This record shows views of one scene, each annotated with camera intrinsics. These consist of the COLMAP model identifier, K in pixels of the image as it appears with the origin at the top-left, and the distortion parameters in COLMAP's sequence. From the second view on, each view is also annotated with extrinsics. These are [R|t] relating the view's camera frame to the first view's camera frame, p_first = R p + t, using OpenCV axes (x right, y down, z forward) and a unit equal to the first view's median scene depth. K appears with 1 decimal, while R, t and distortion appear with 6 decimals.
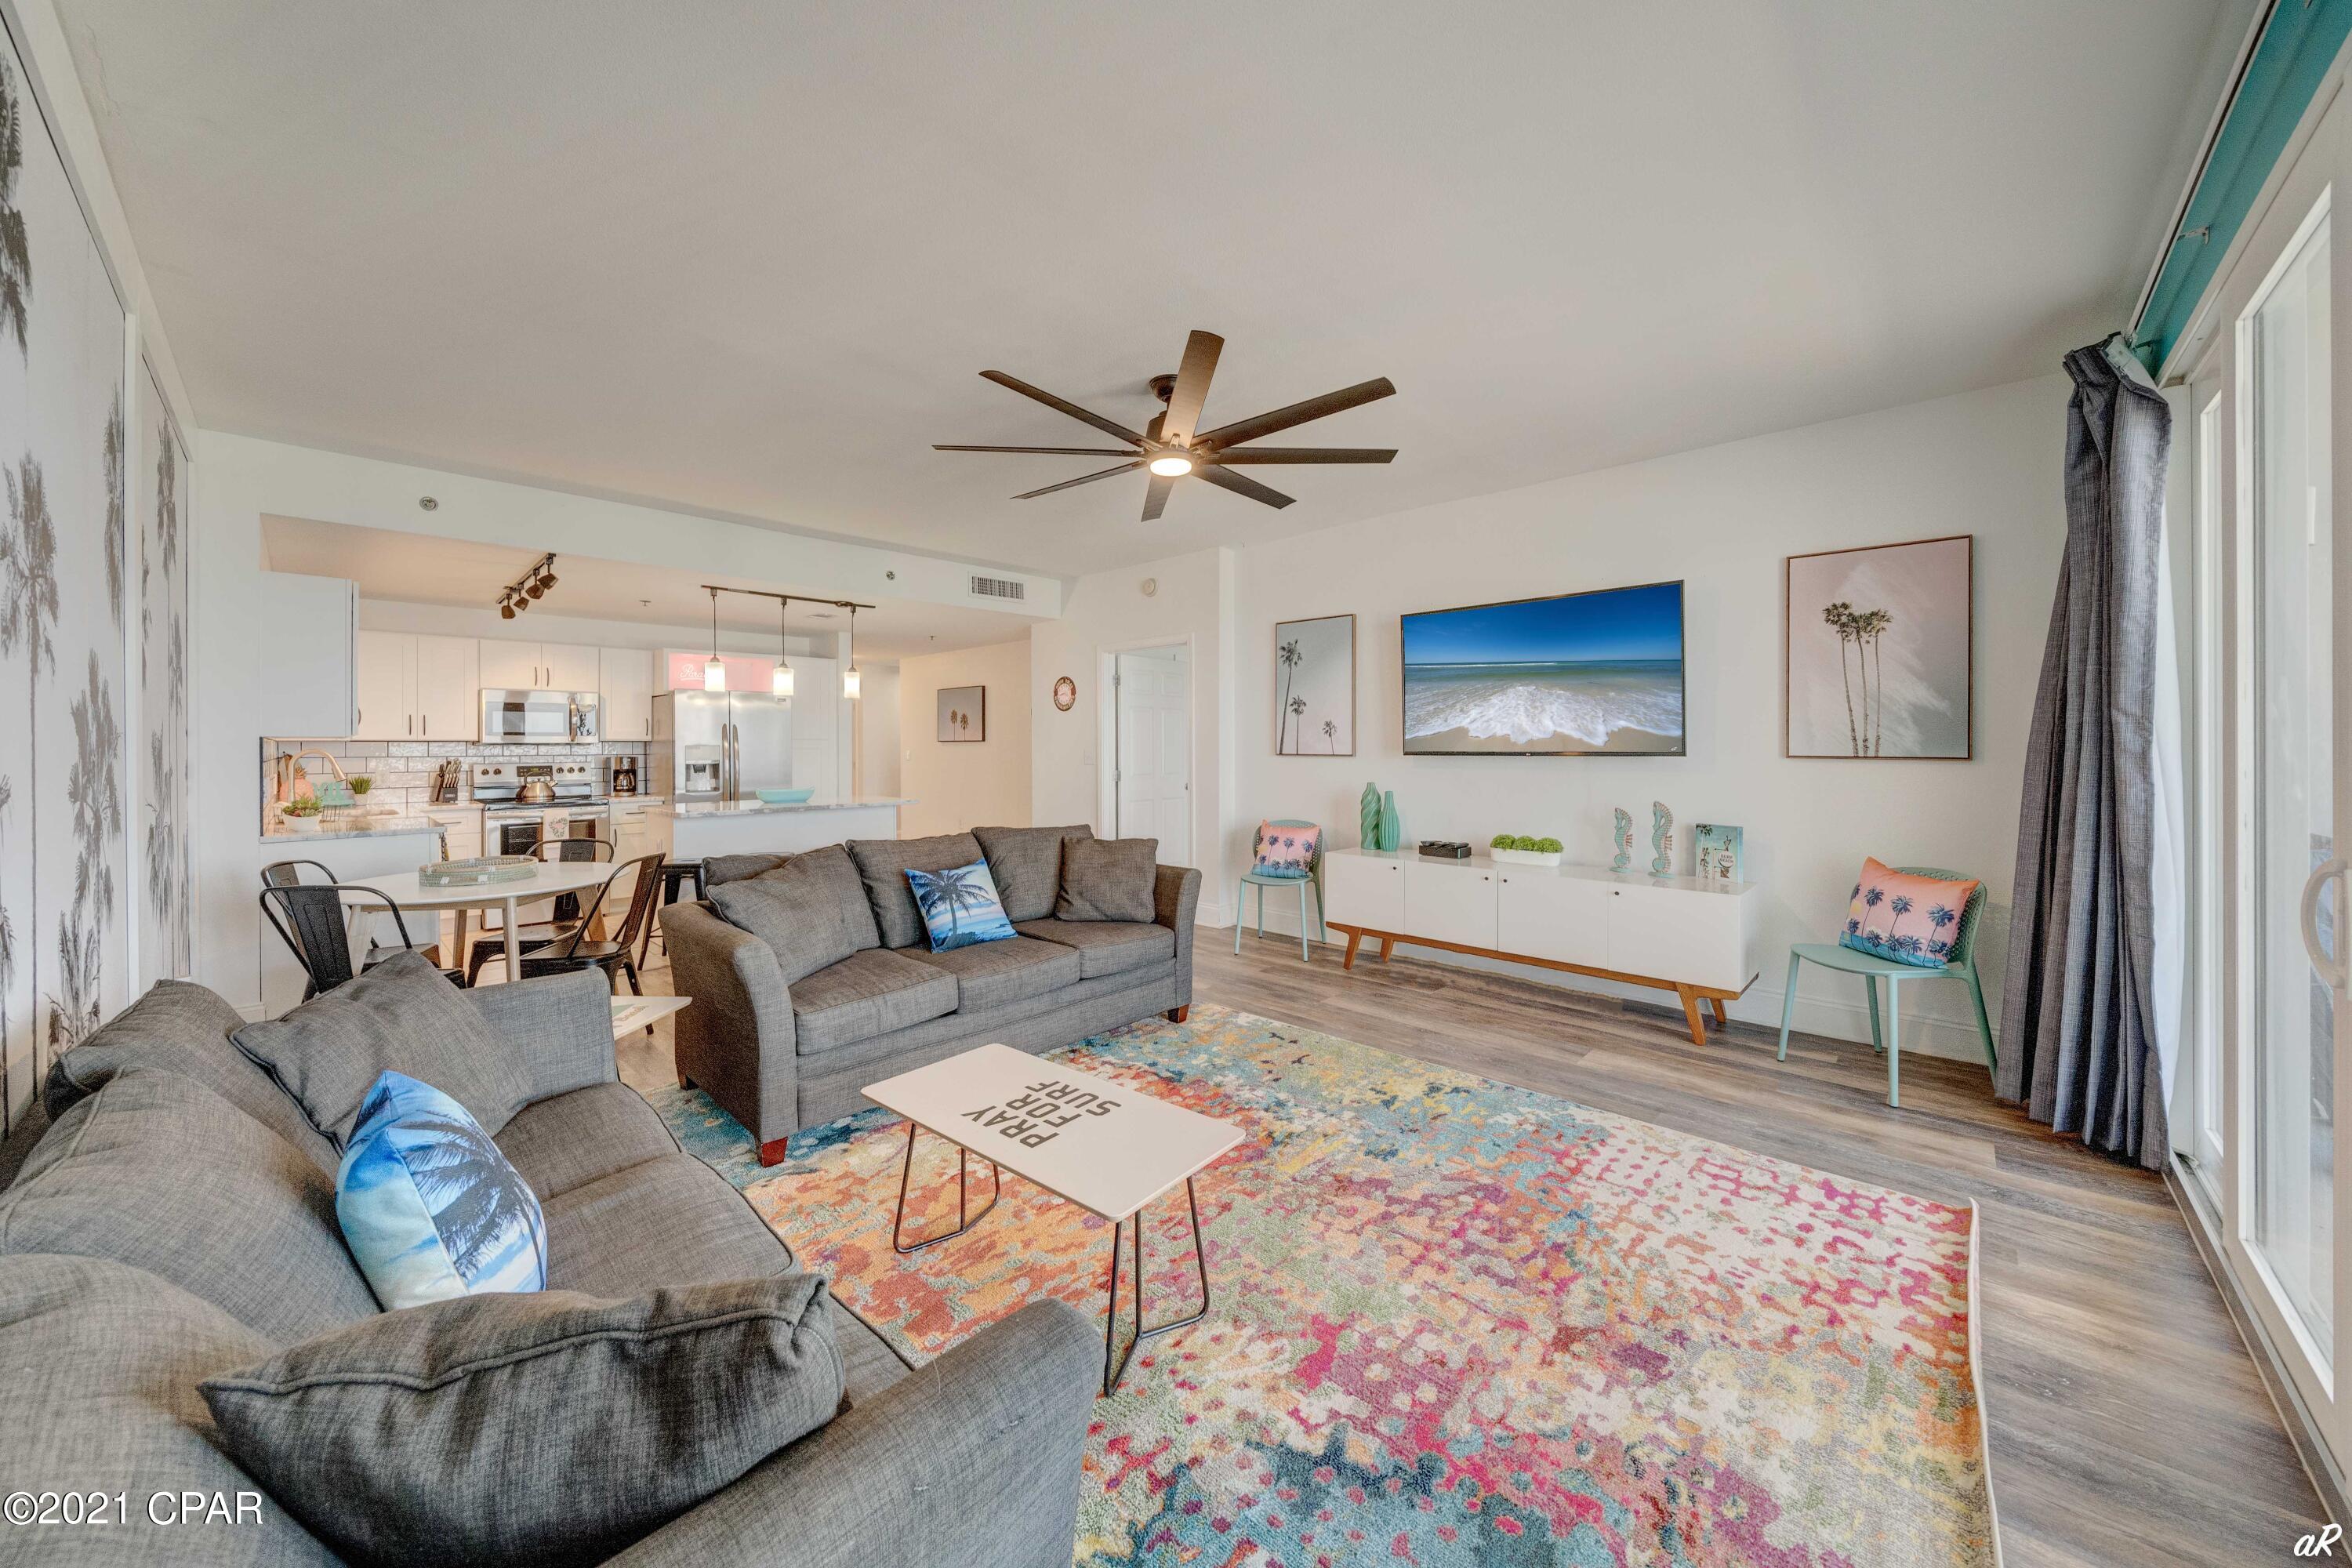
lens RADIAL K [[822.9, 0, 1129.0], [0, 822.9, 752.4], [0, 0, 1]] dist [0.016636, -0.000212]
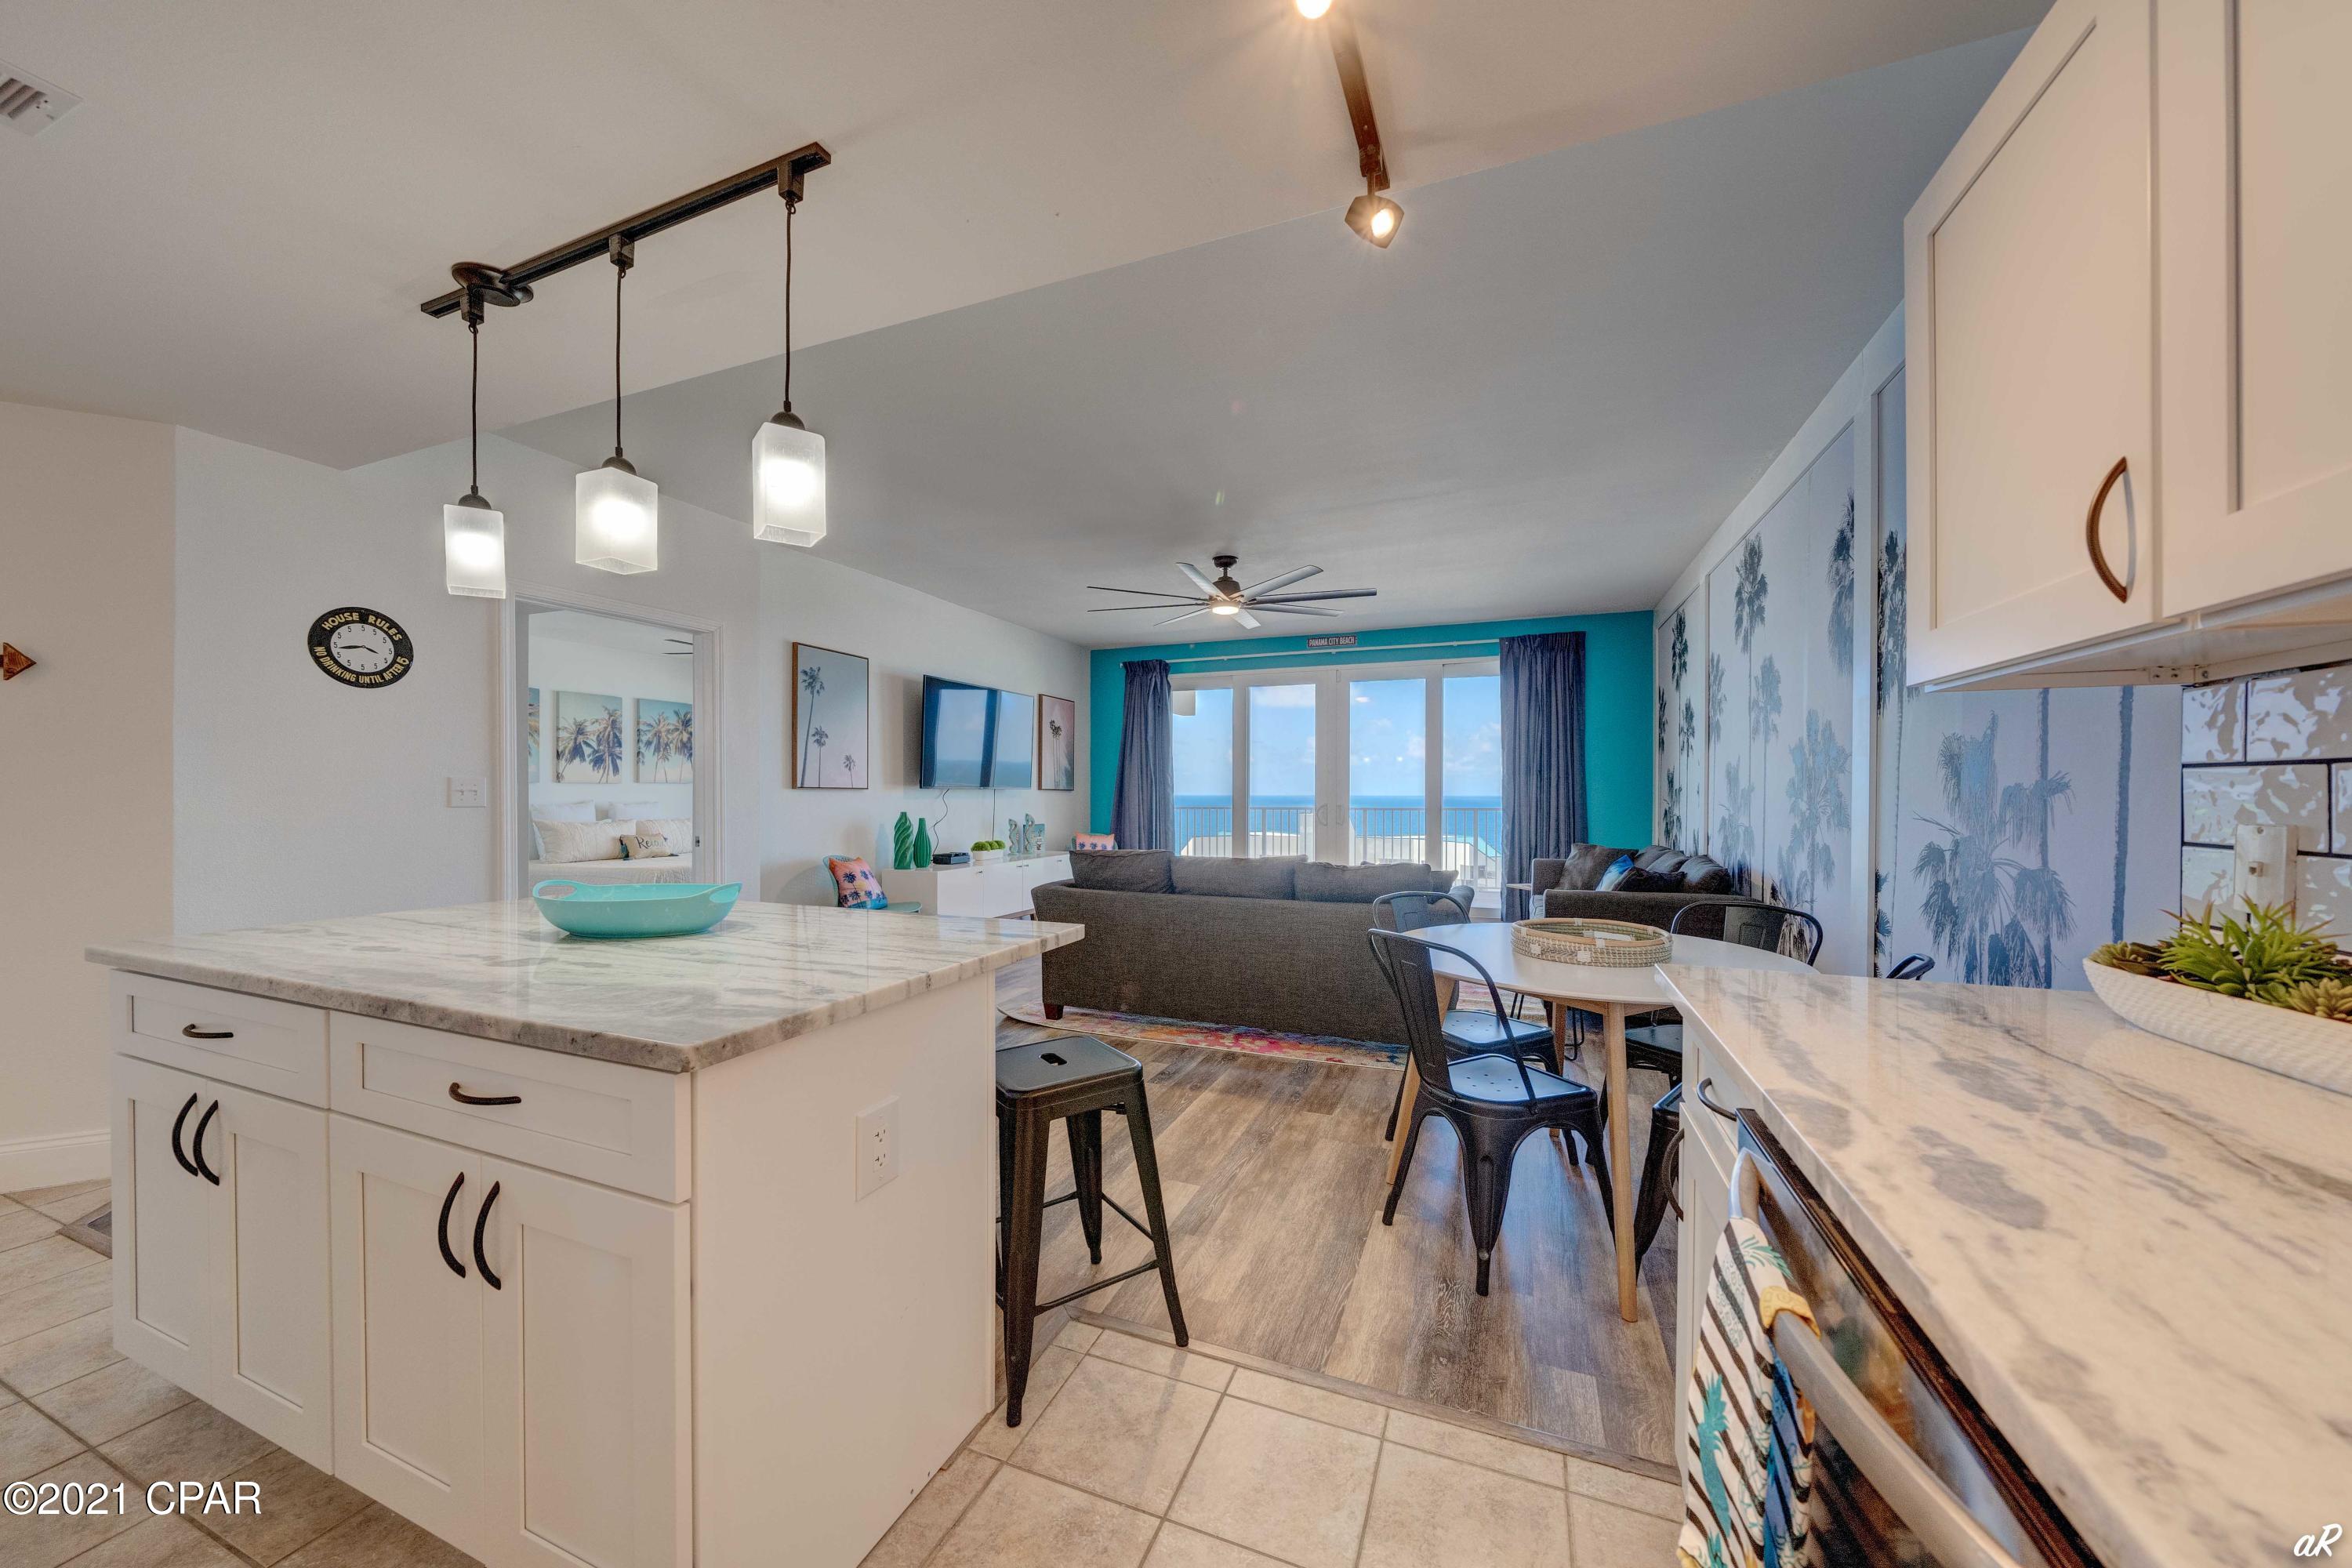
lens RADIAL K [[830.8, 0, 1176.0], [0, 830.8, 784.0], [0, 0, 1]] dist [-0.000625, -0.000064]
pose [[-0.387568, 0.009148, 0.921796, -1.243770], [0.000156, 0.999951, -0.009858, 0.011907], [-0.921841, -0.003677, -0.387551, 1.465279]]
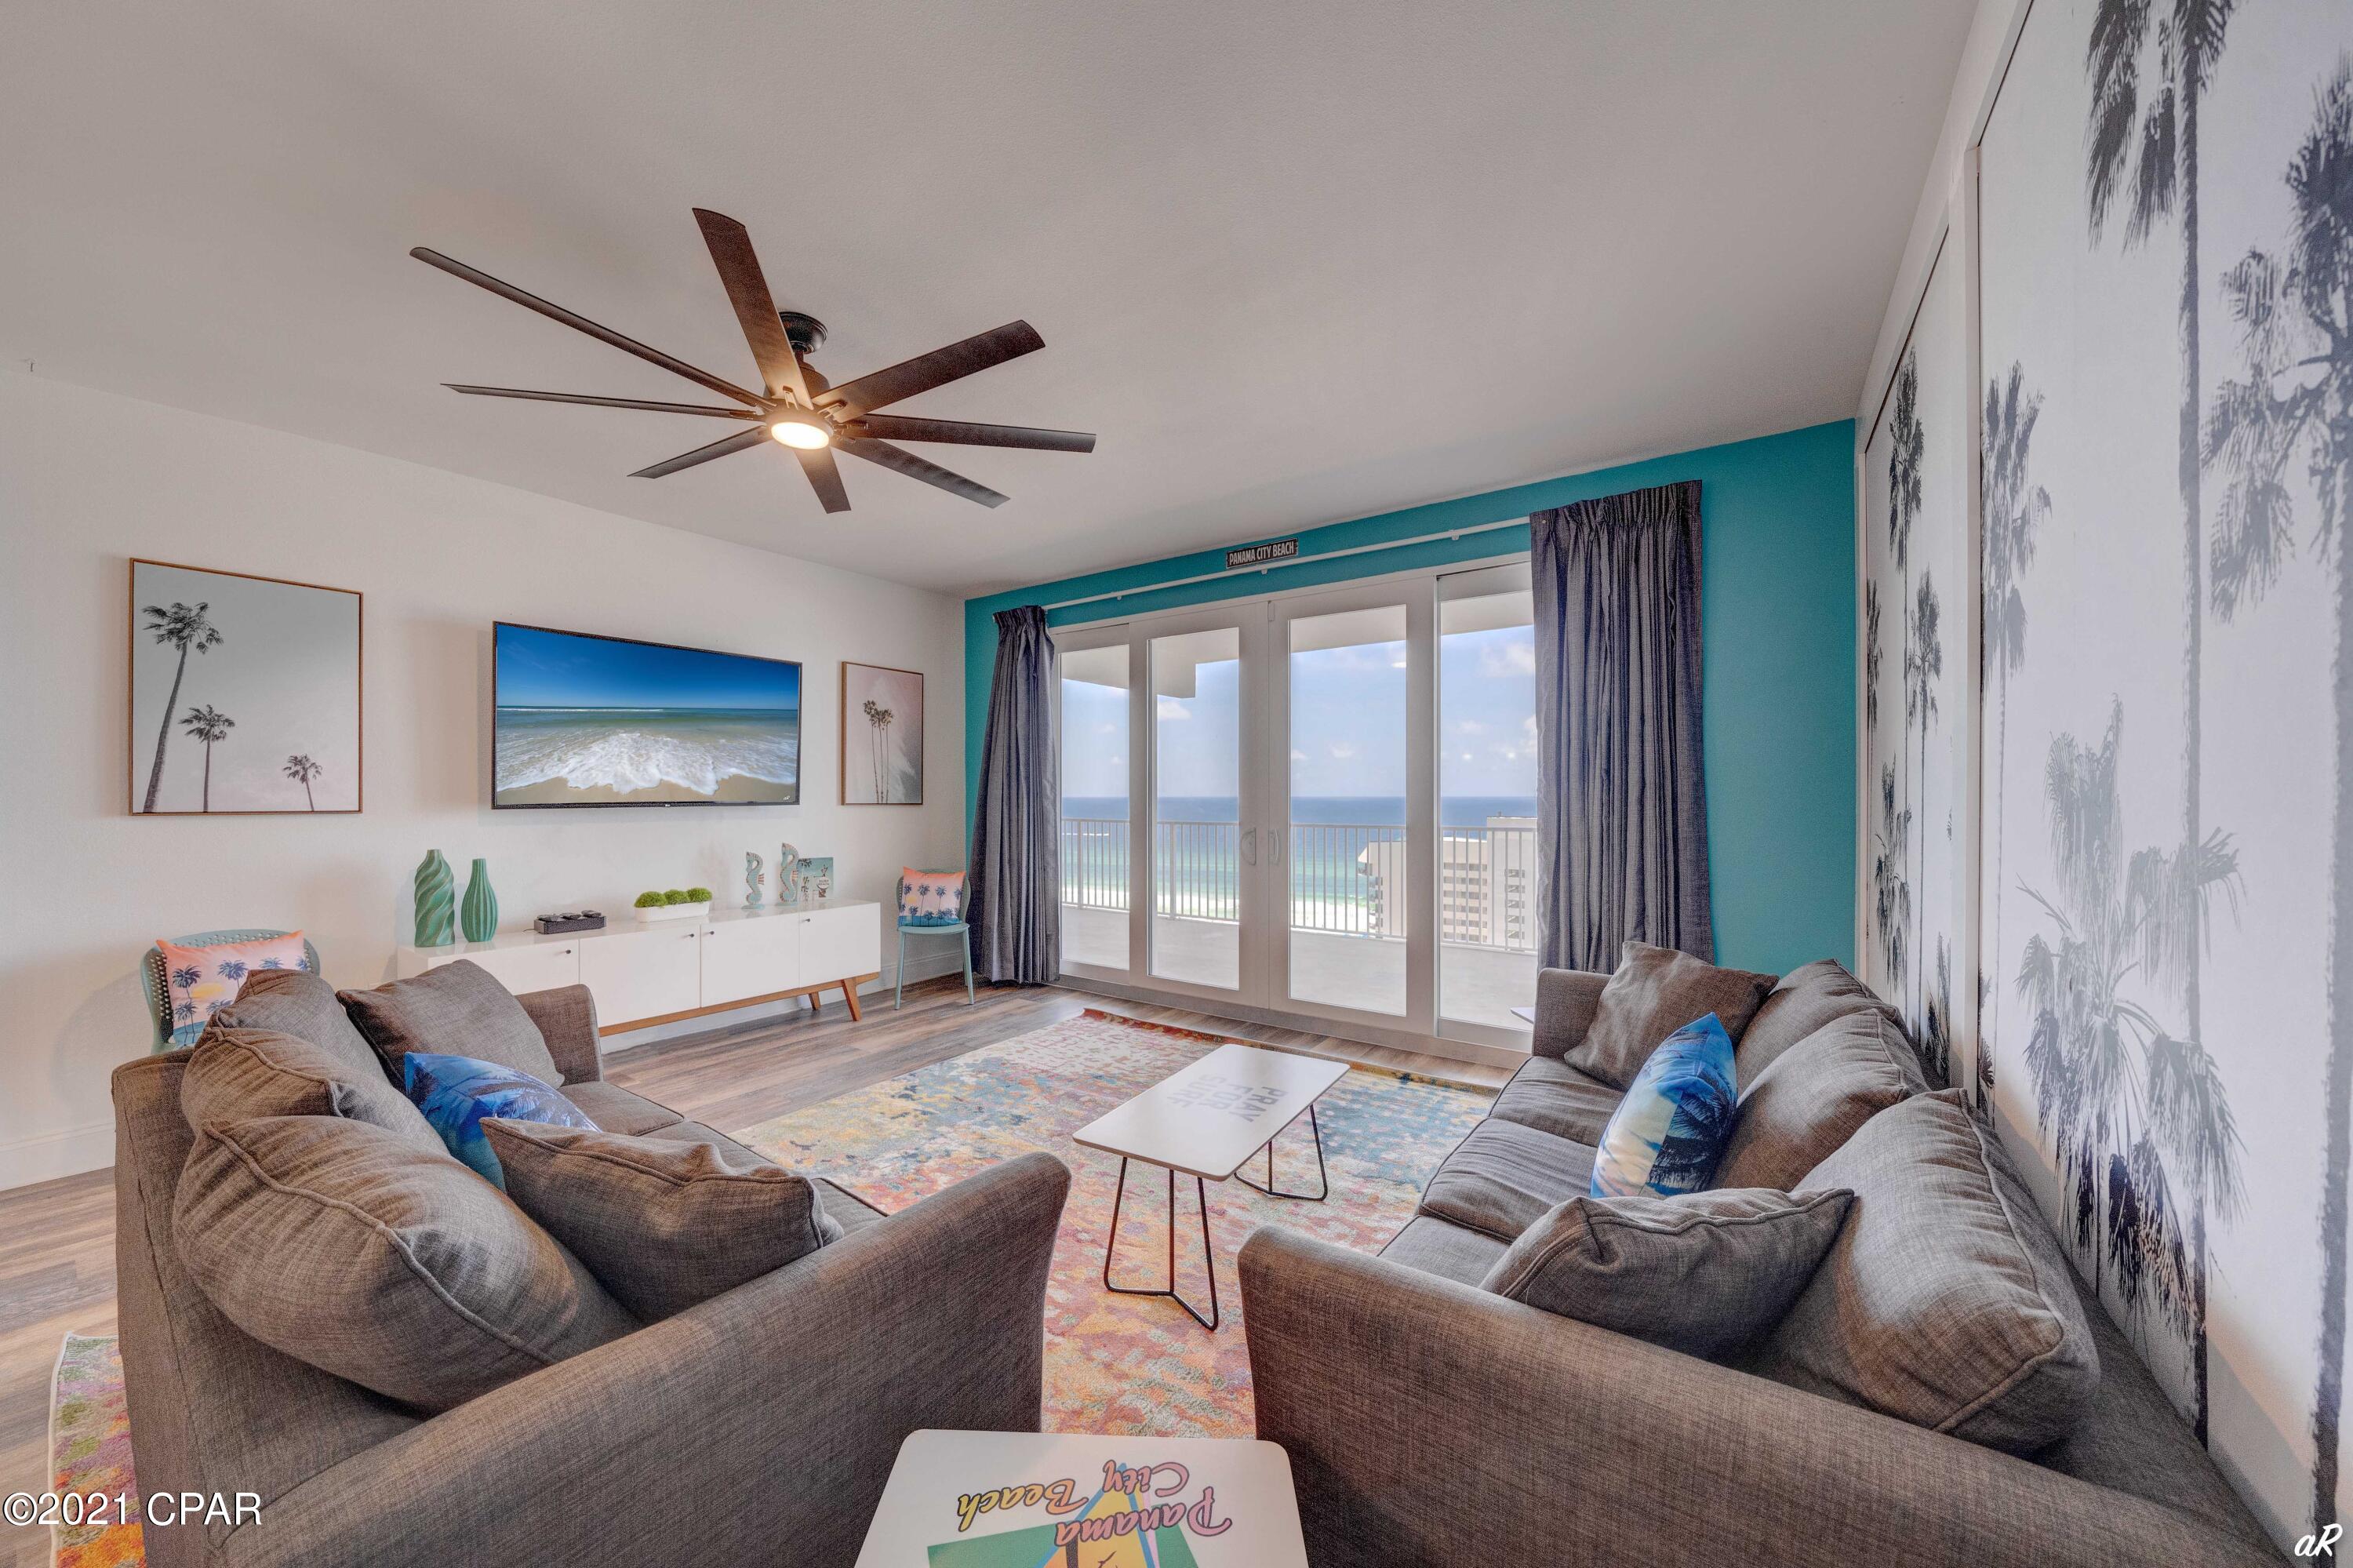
lens RADIAL K [[850.6, 0, 1204.6], [0, 850.6, 785.3], [0, 0, 1]] dist [-0.002917, -0.000317]
pose [[-0.206805, 0.009314, 0.978338, -0.718838], [0.004875, 0.999952, -0.008490, -0.011105], [-0.978370, 0.003013, -0.206840, 0.685583]]
